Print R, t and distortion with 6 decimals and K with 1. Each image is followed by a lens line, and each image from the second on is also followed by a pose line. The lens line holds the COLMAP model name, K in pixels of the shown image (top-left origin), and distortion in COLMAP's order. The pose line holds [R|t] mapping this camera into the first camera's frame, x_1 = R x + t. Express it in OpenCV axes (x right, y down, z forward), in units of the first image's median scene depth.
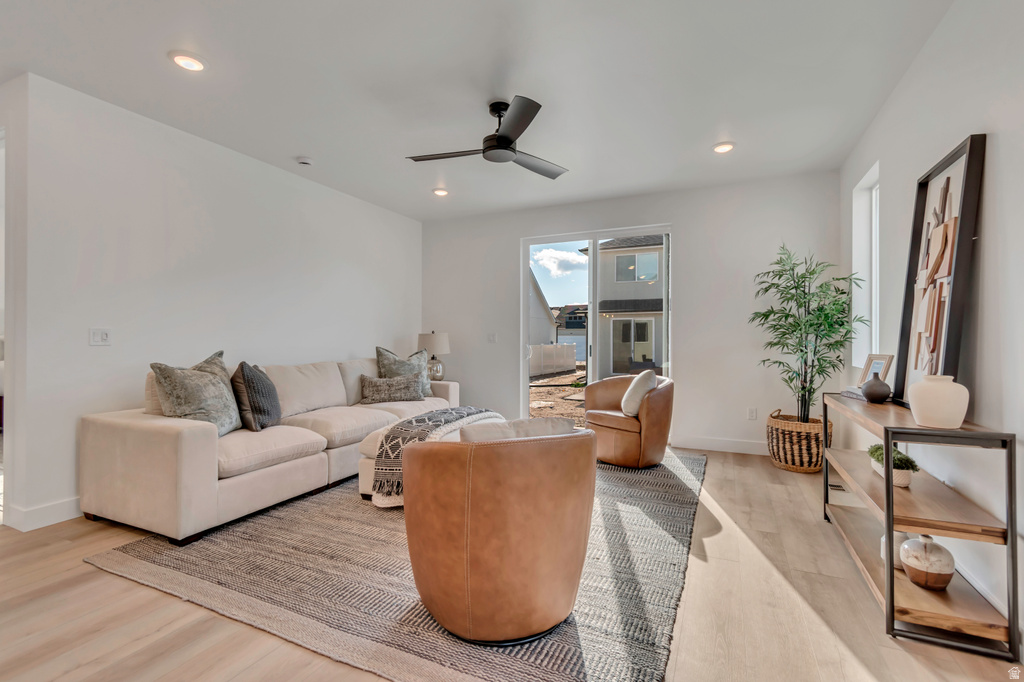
lens RADIAL K [[459.2, 0, 515.5], [0, 459.2, 337.2], [0, 0, 1]] dist [0.000981, -0.000230]
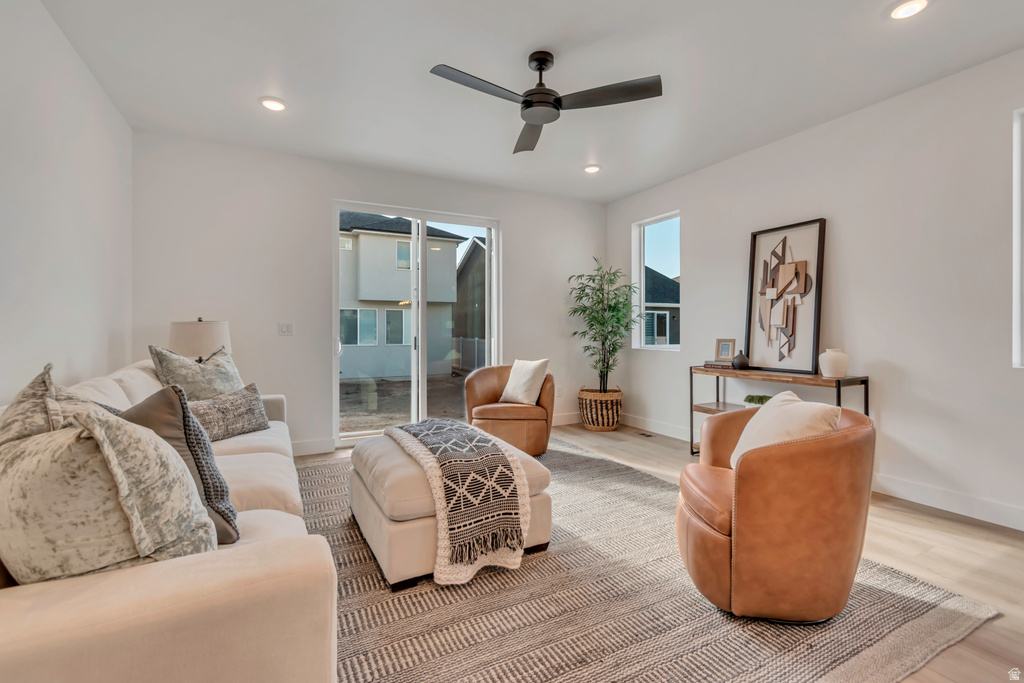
lens RADIAL K [[463.3, 0, 517.9], [0, 463.3, 329.4], [0, 0, 1]] dist [-0.000498, -0.000180]
pose [[0.609067, -0.002056, 0.793116, -0.582886], [0.000142, 0.999997, 0.002483, 0.000671], [-0.793119, -0.001399, 0.609065, 0.397967]]
